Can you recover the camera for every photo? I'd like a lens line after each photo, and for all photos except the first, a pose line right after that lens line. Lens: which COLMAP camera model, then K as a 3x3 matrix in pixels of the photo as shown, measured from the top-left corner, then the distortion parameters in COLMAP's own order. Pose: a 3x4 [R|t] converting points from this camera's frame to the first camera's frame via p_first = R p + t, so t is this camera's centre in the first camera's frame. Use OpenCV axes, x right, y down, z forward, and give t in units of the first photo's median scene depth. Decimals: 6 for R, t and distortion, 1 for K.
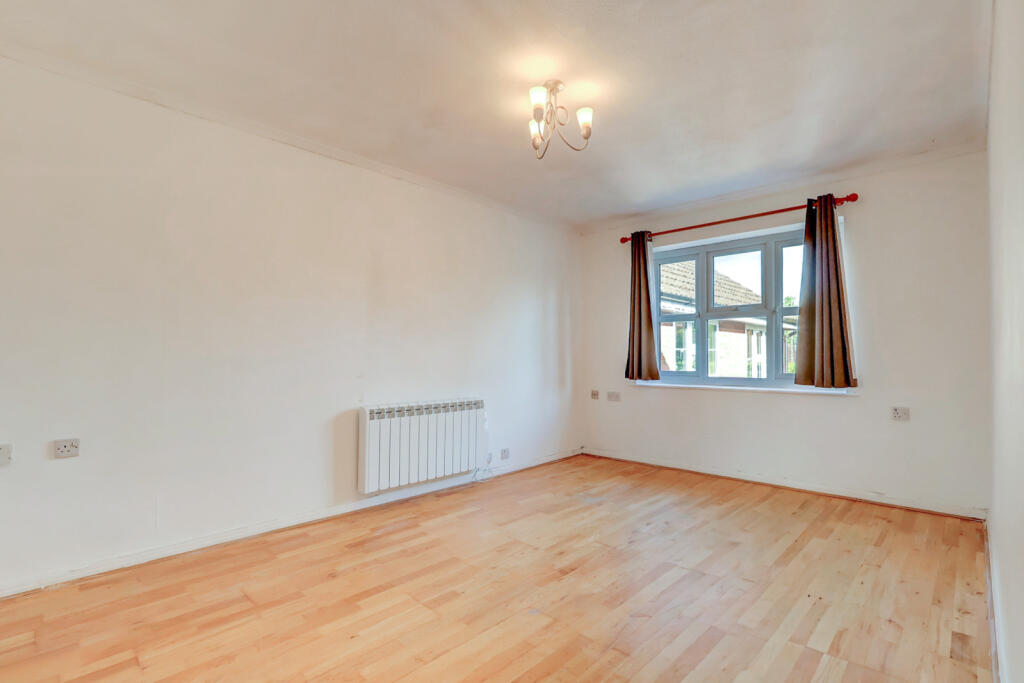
lens RADIAL K [[483.6, 0, 512.0], [0, 483.6, 341.5], [0, 0, 1]] dist [0.000427, 0.000198]
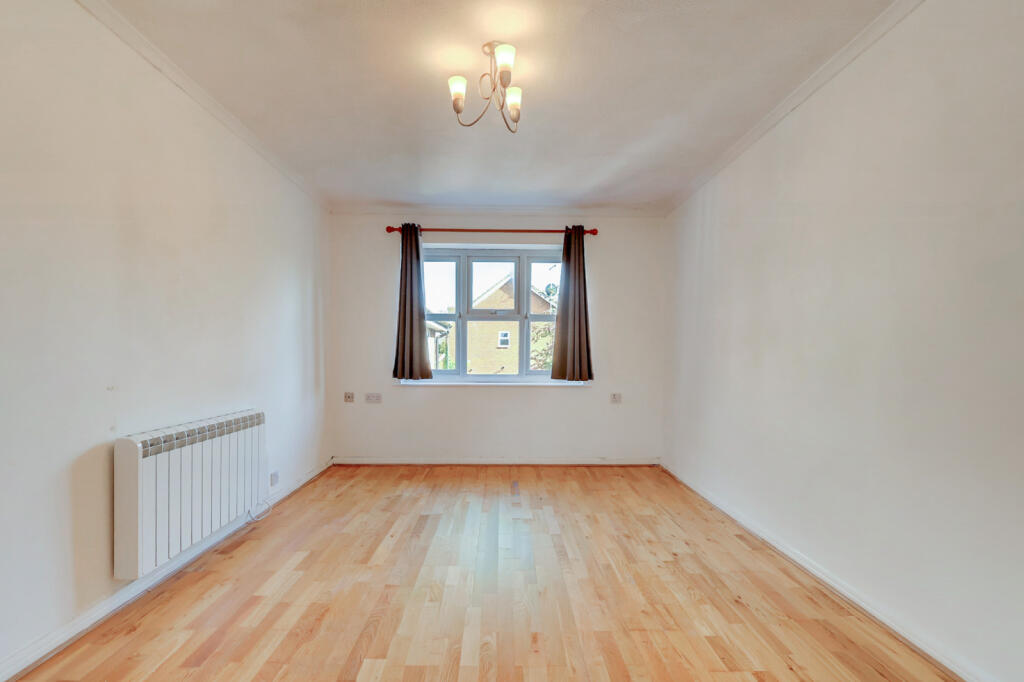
lens RADIAL K [[486.6, 0, 512.0], [0, 486.6, 364.4], [0, 0, 1]] dist [-0.001622, -0.000257]
pose [[0.711271, -0.008696, 0.702864, -0.321450], [-0.028388, 0.998752, 0.041084, 0.005001], [-0.702344, -0.049175, 0.710137, 0.199693]]
